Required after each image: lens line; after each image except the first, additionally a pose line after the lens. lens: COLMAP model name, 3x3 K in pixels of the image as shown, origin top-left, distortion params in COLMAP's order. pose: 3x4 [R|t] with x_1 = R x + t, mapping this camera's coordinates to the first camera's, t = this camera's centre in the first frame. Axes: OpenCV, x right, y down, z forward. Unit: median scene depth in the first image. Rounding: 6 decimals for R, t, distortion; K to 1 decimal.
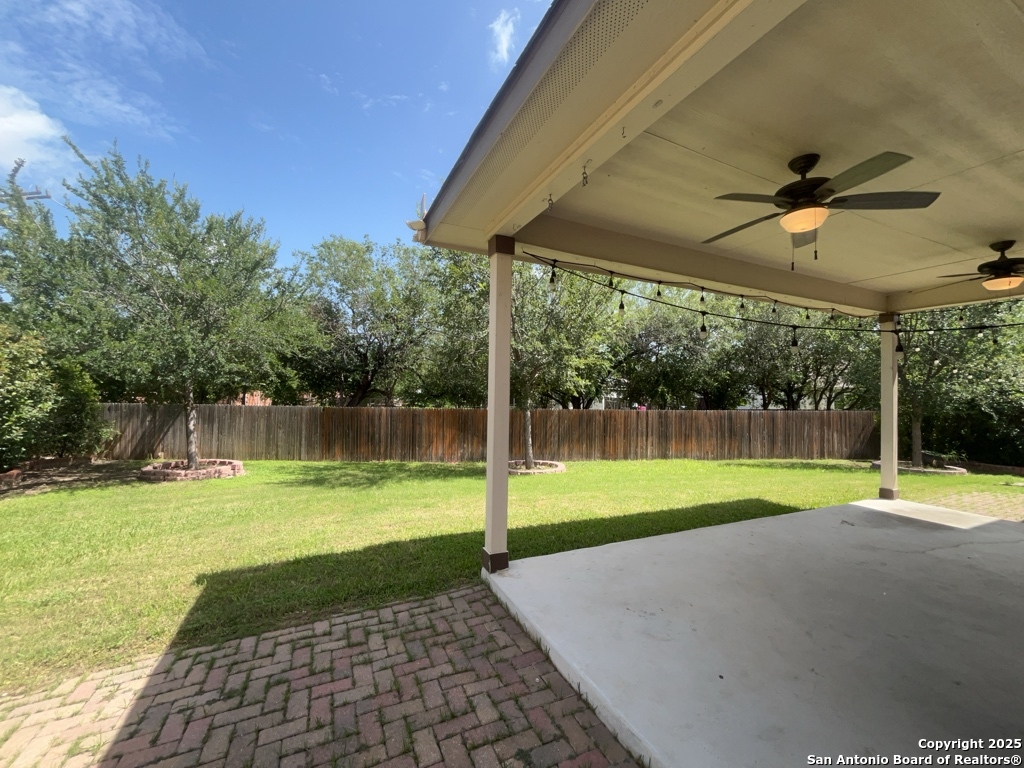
lens RADIAL K [[414.6, 0, 514.5], [0, 414.6, 386.7], [0, 0, 1]] dist [-0.004637, 0.001190]
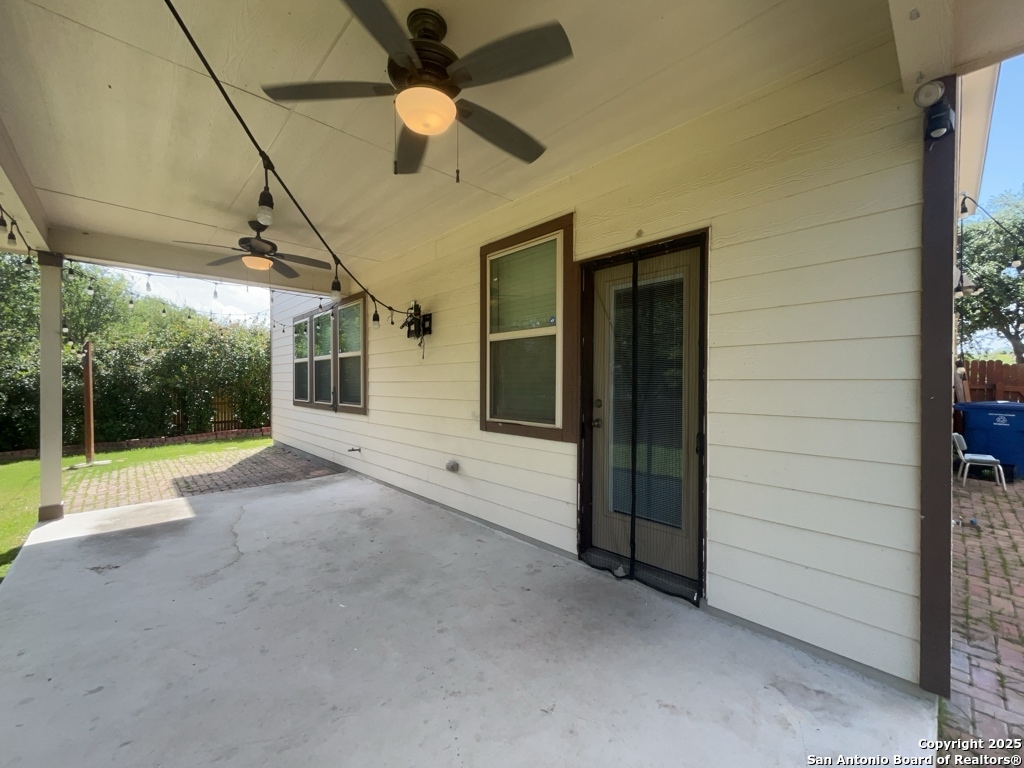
lens RADIAL K [[414.6, 0, 513.2], [0, 414.6, 385.4], [0, 0, 1]] dist [-0.004637, 0.001190]
pose [[-0.308787, -0.023431, 0.950843, -0.000541], [-0.019653, 0.999640, 0.018251, 0.024700], [-0.950928, -0.013052, -0.309136, 0.751261]]
